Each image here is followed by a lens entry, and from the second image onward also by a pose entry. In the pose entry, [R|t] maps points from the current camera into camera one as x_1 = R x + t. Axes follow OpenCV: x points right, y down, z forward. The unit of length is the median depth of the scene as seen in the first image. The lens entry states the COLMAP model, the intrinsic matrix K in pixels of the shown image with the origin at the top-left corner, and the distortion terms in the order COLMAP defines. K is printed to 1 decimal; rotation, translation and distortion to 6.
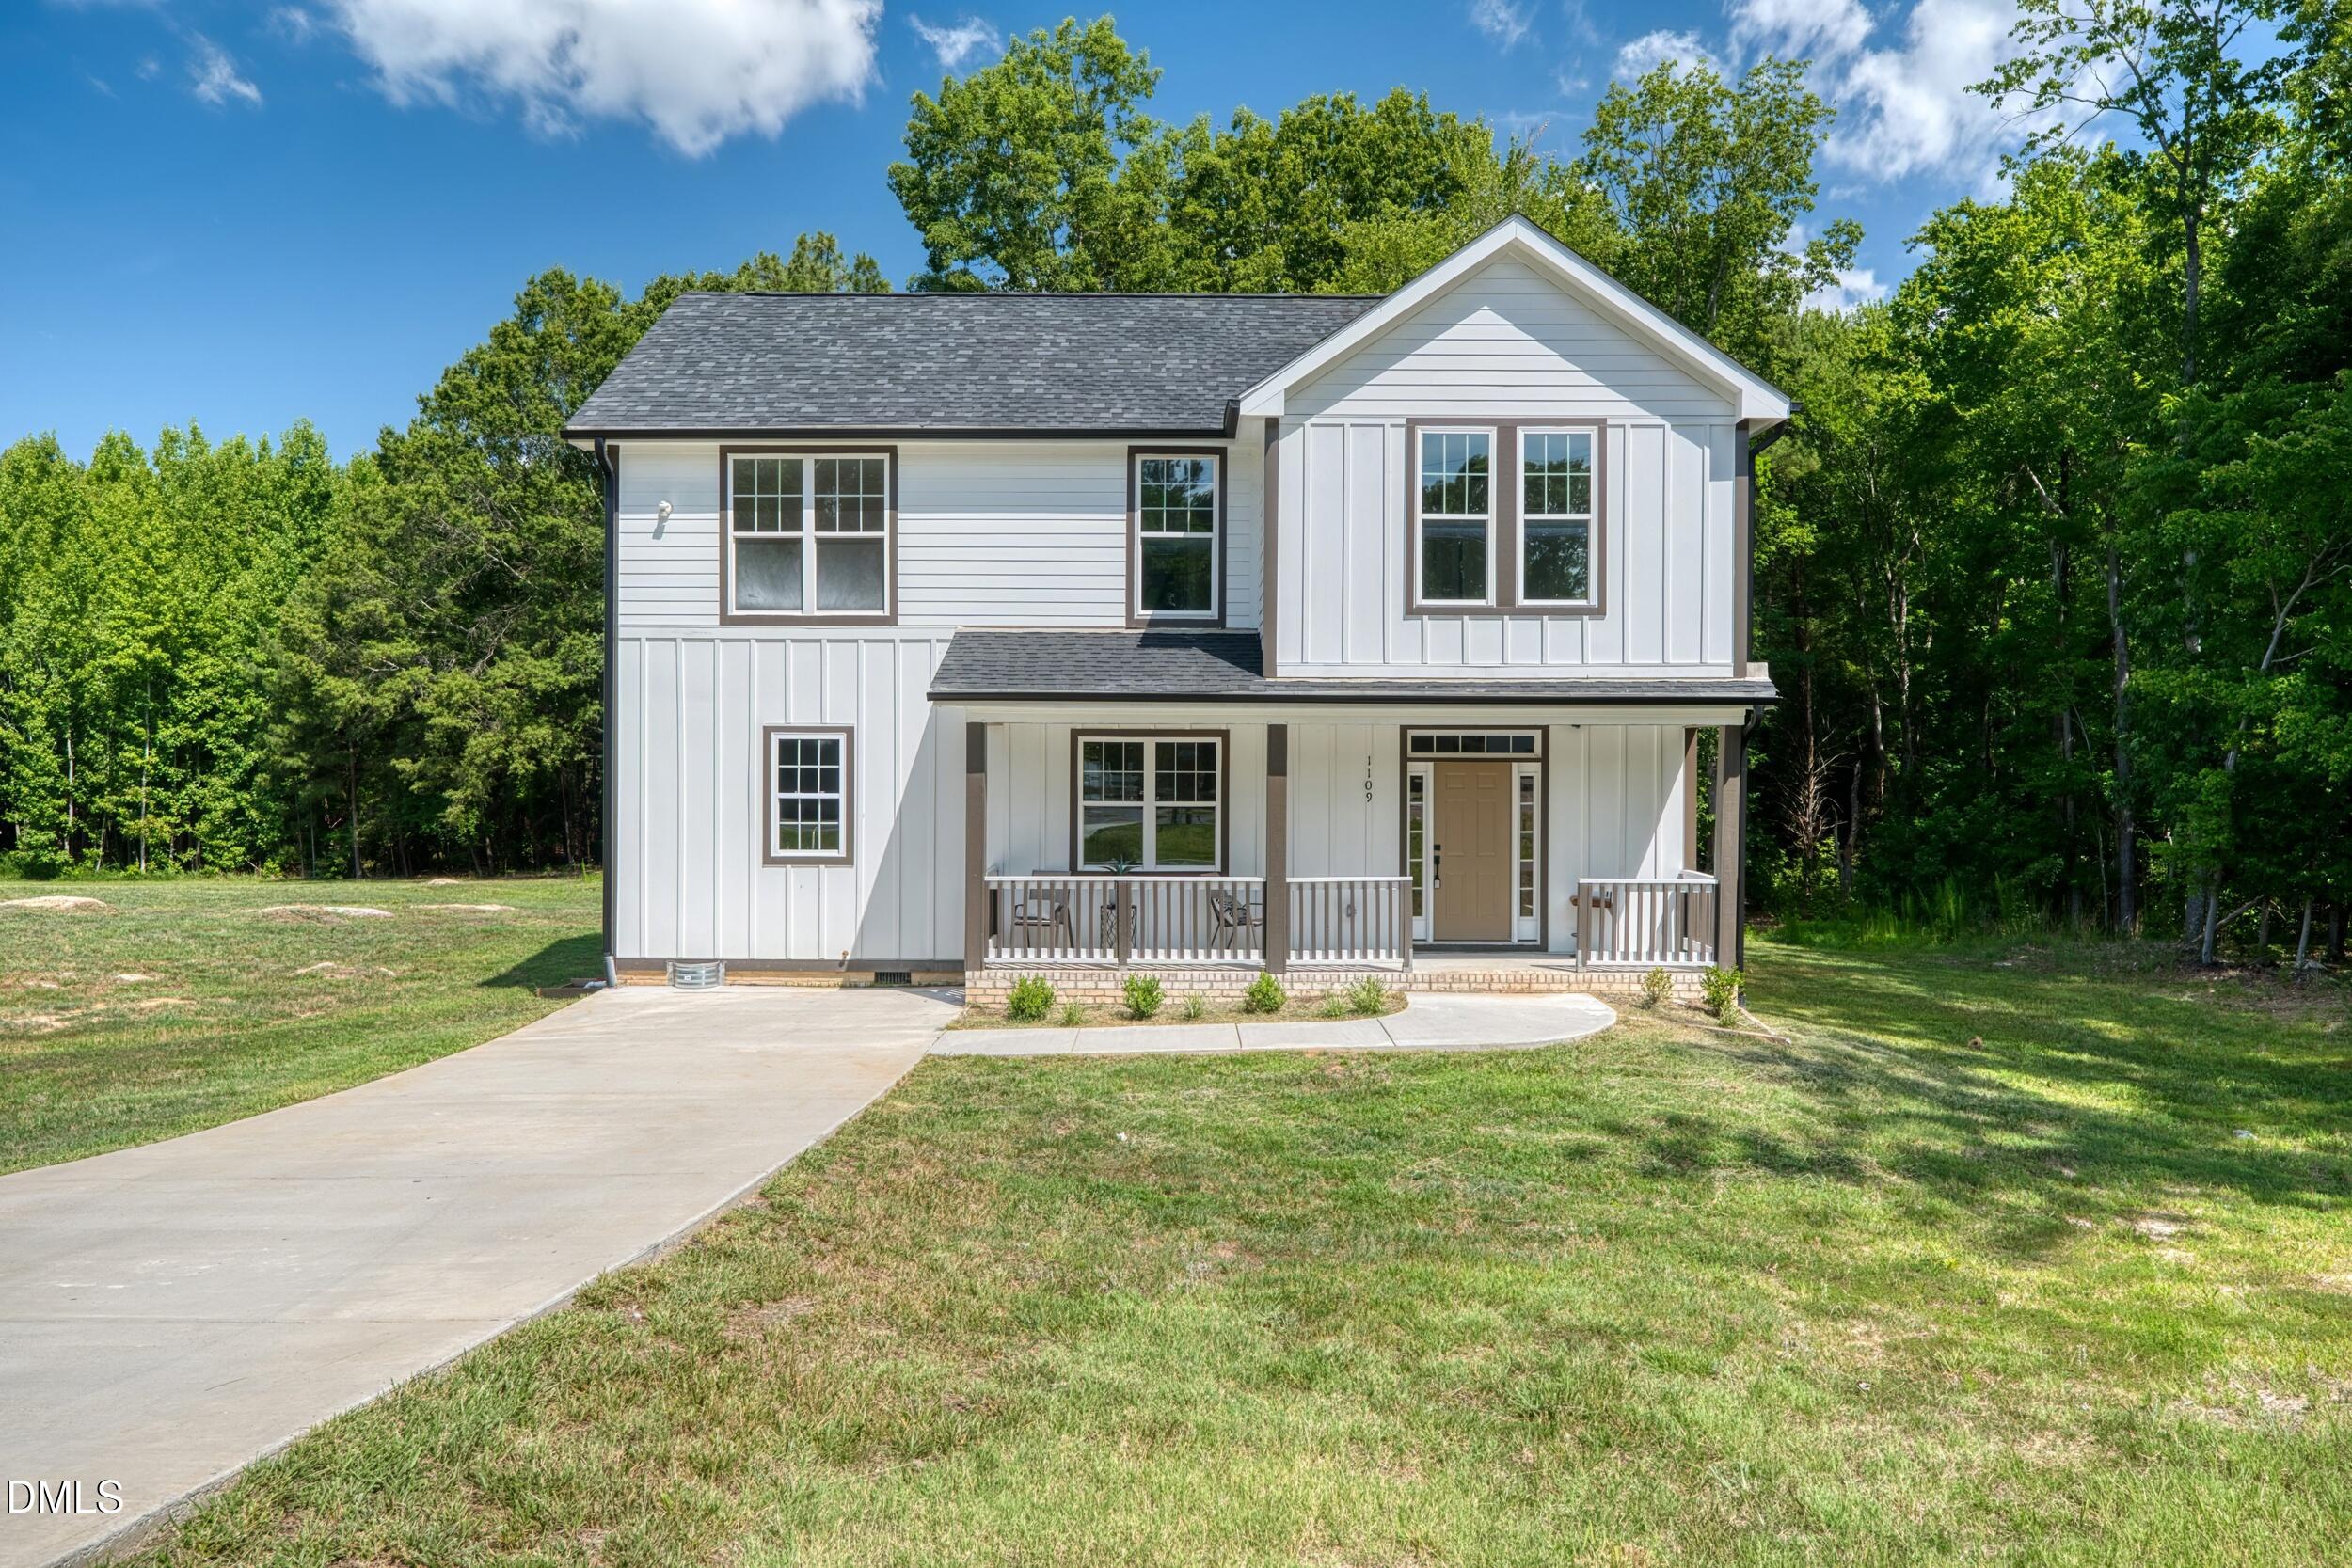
lens RADIAL K [[1568.0, 0, 1175.9], [0, 1568.0, 772.7], [0, 0, 1]] dist [0.001143, 0.001110]
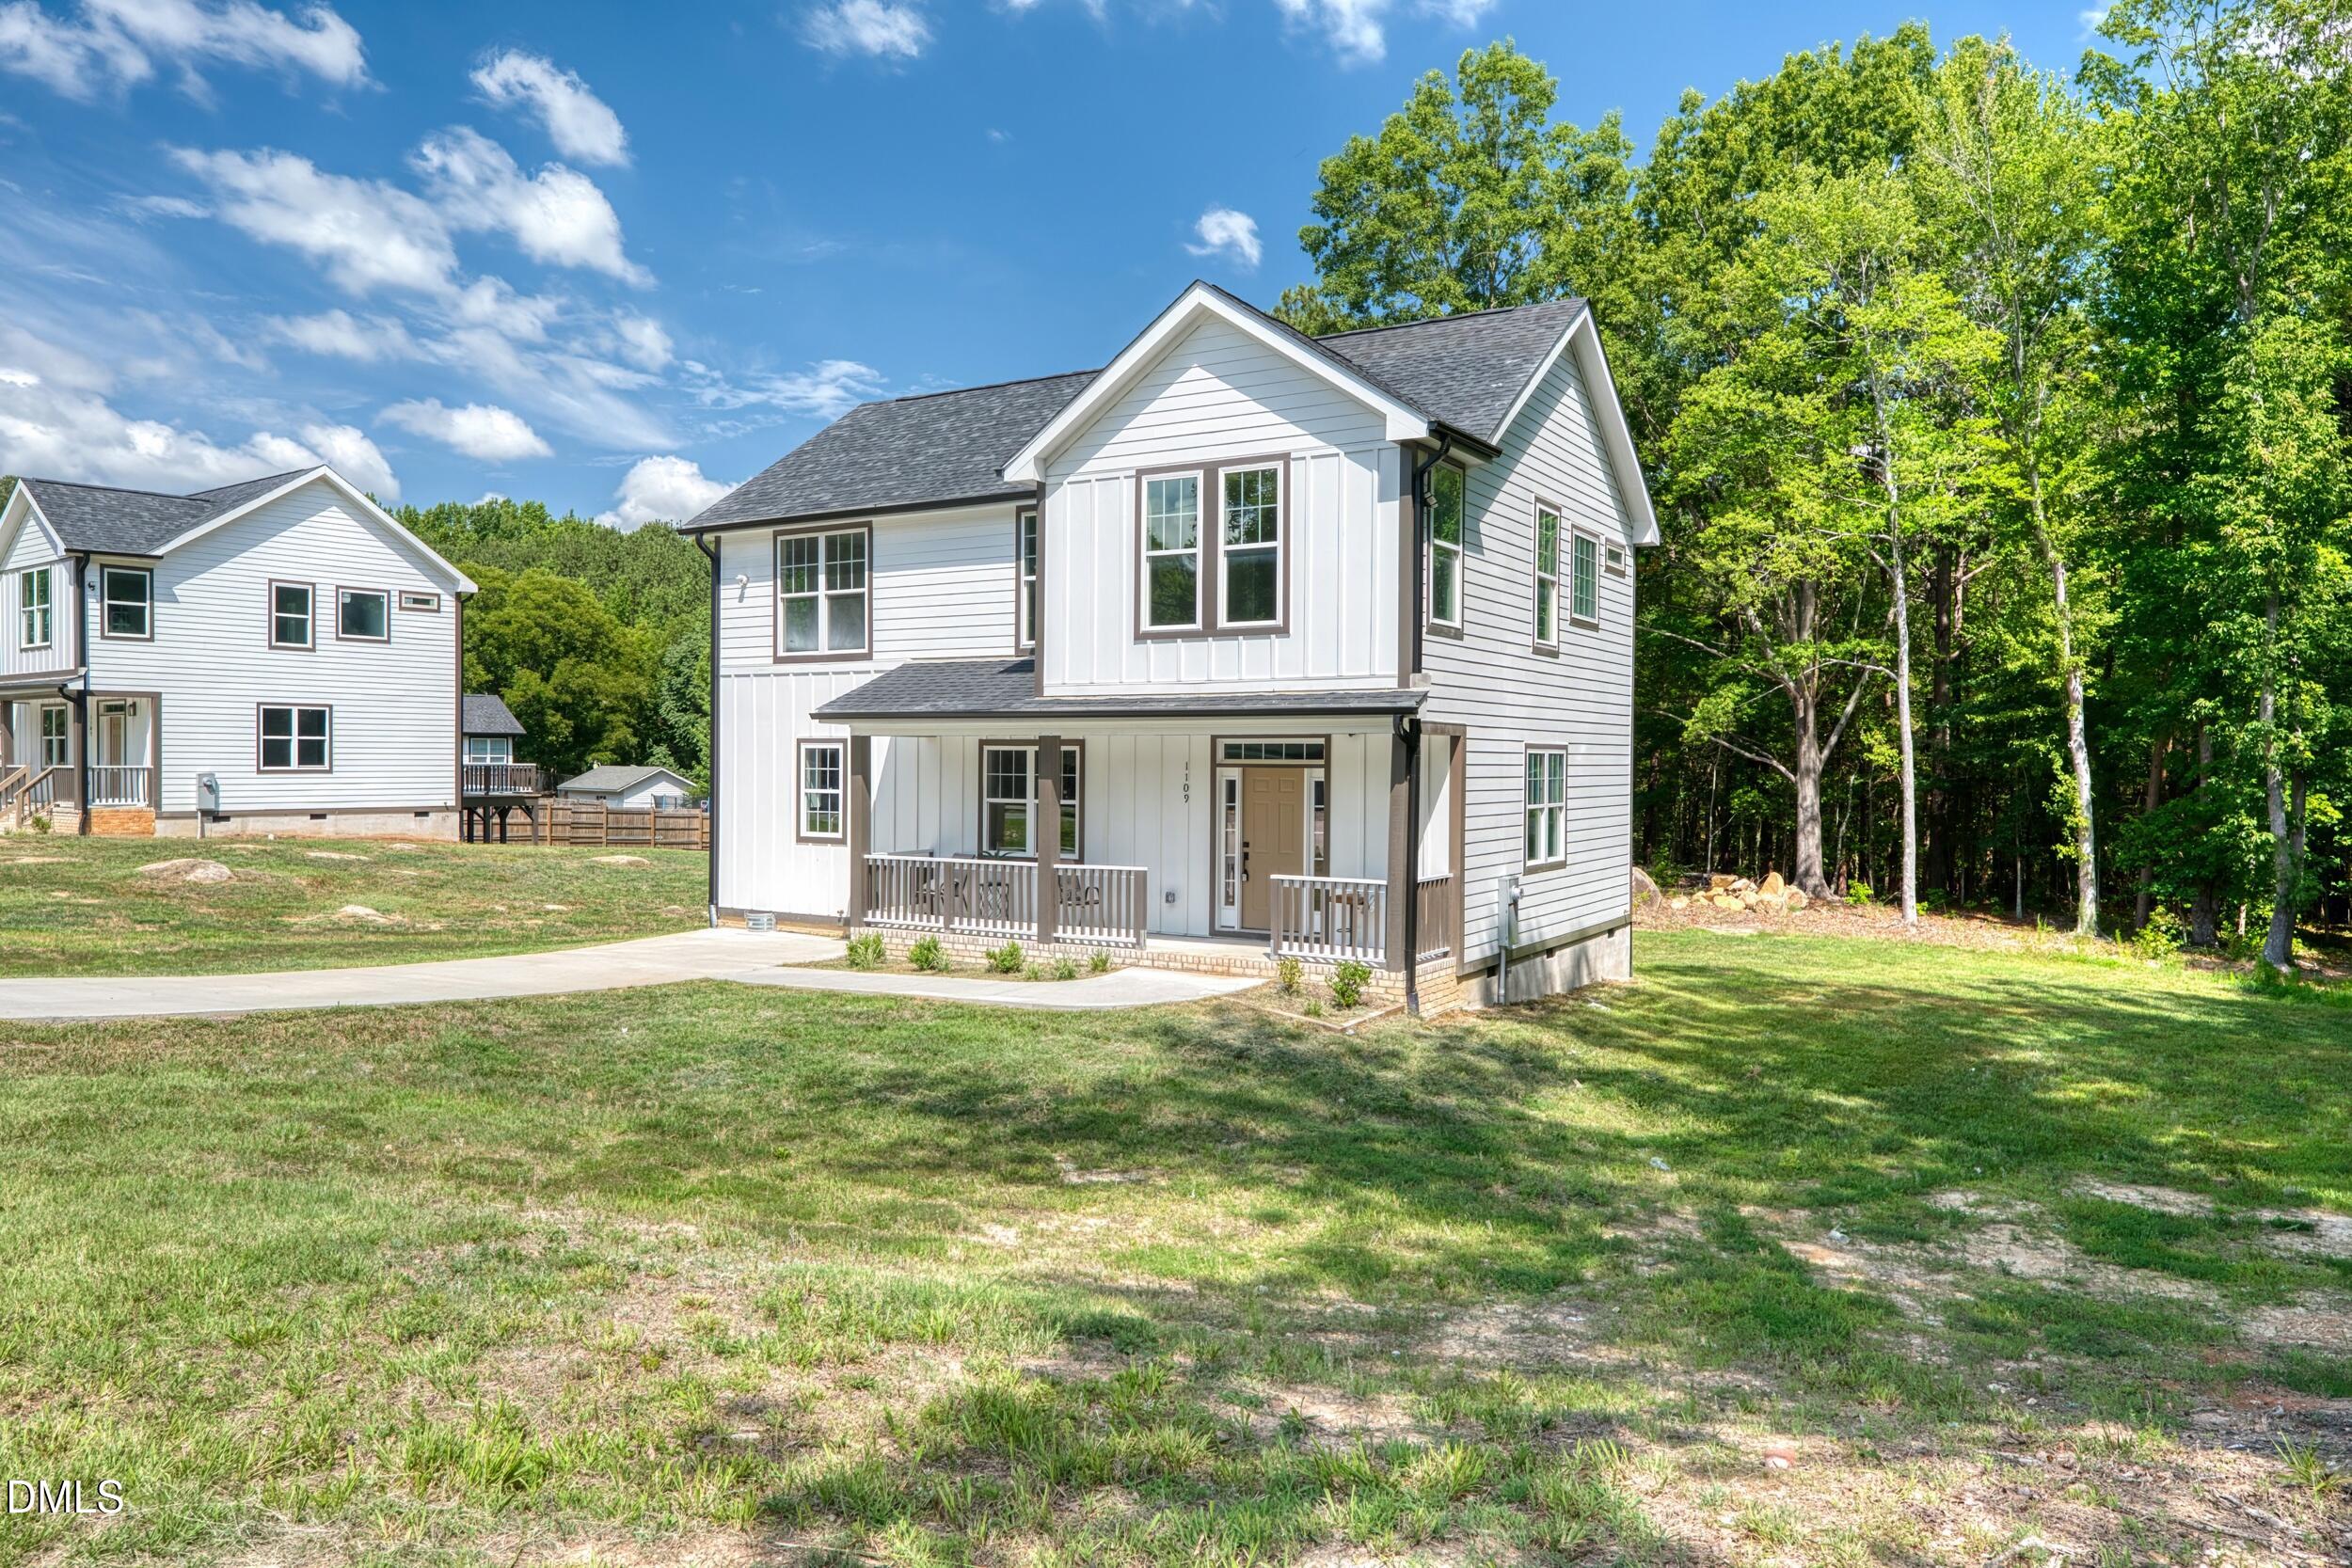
lens RADIAL K [[1568.0, 0, 1182.0], [0, 1568.0, 792.4], [0, 0, 1]] dist [0.001143, 0.001110]
pose [[0.855758, 0.012663, -0.517221, 0.710335], [-0.007542, 0.999900, 0.012000, -0.002341], [0.517321, -0.006368, 0.855768, 0.026030]]
